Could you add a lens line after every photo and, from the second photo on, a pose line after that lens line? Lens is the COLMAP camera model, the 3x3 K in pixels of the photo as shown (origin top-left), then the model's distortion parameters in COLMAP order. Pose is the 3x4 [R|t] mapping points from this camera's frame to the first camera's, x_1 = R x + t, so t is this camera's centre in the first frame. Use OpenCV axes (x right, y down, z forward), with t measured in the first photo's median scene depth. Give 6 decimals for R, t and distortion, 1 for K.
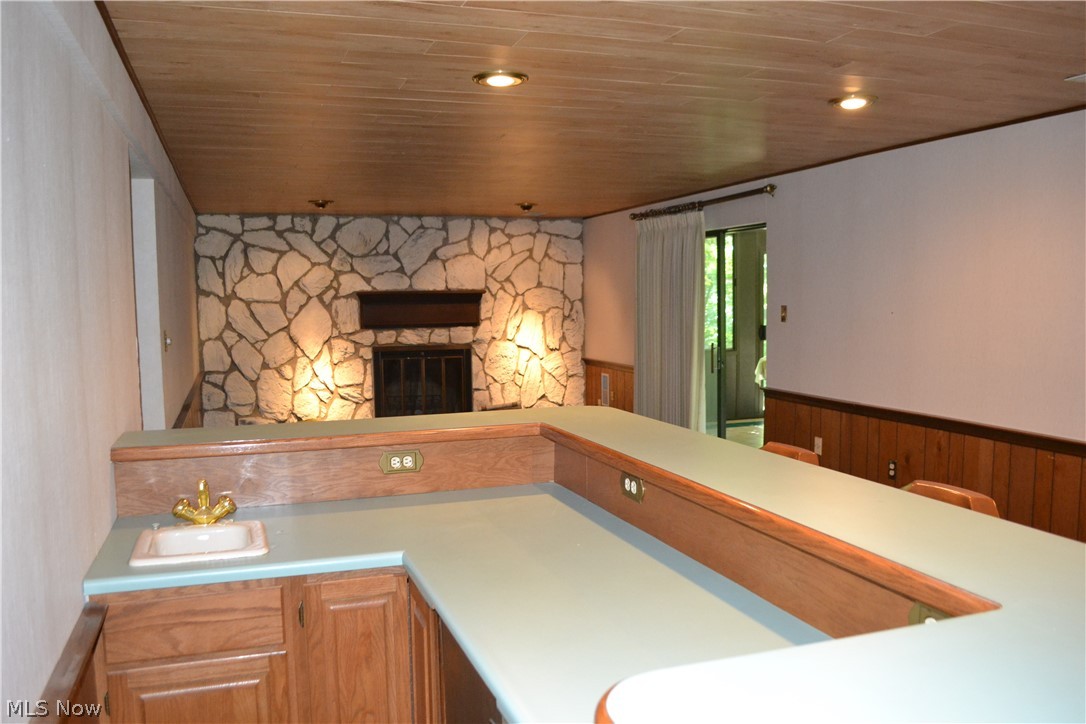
lens RADIAL K [[870.8, 0, 561.5], [0, 870.8, 366.1], [0, 0, 1]] dist [-0.080946, 0.016024]
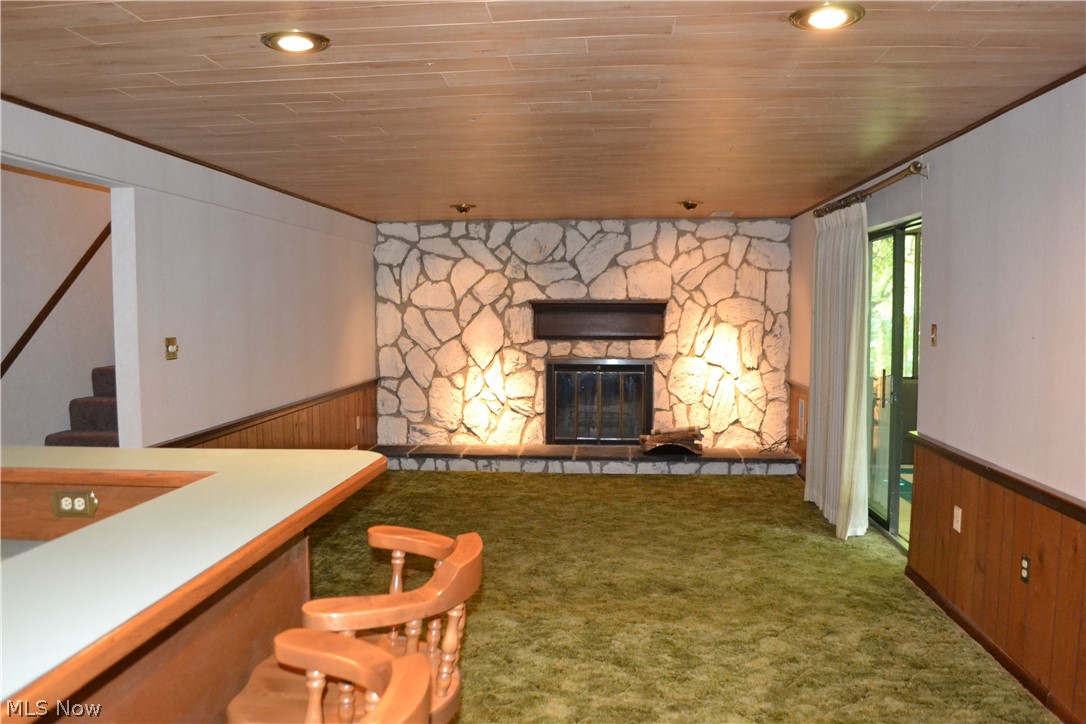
lens RADIAL K [[870.8, 0, 543.5], [0, 870.8, 371.8], [0, 0, 1]] dist [-0.080946, 0.016024]
pose [[0.911661, 0.041207, -0.408873, 0.172297], [-0.042731, 0.999072, 0.005414, -0.012869], [0.408716, 0.012536, 0.912575, 0.130874]]
